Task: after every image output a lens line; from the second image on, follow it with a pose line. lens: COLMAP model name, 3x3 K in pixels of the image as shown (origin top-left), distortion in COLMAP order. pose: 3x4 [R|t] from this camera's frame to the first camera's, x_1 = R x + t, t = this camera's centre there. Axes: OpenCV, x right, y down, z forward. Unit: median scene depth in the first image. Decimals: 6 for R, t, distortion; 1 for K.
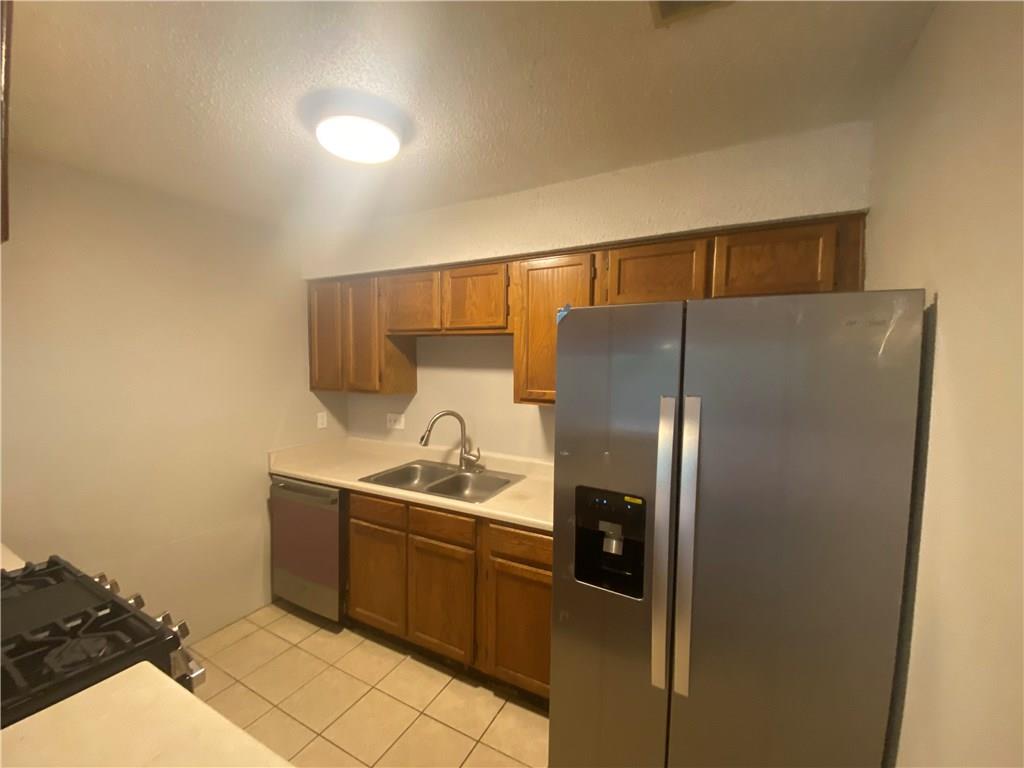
lens RADIAL K [[420.1, 0, 505.9], [0, 420.1, 388.5], [0, 0, 1]] dist [0.068408, -0.038347]
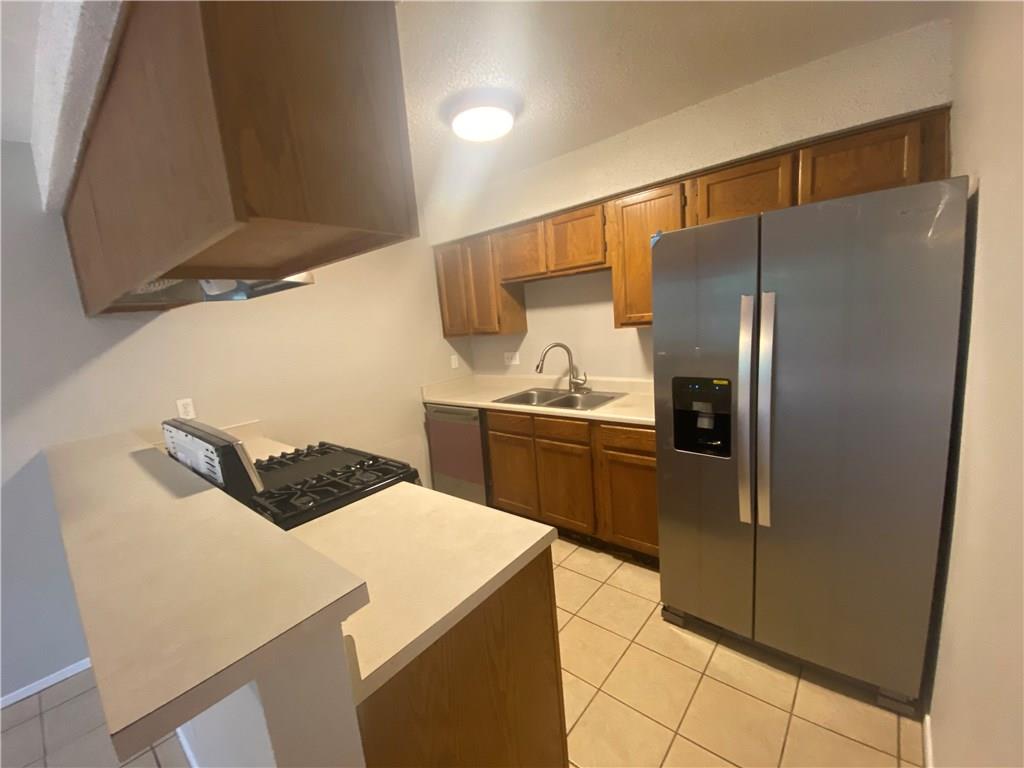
lens RADIAL K [[420.1, 0, 505.9], [0, 420.1, 388.5], [0, 0, 1]] dist [0.068408, -0.038347]
pose [[0.973300, -0.059507, -0.221688, -0.026579], [0.083225, 0.991578, 0.099228, 0.060968], [0.213917, -0.115028, 0.970056, -0.230513]]
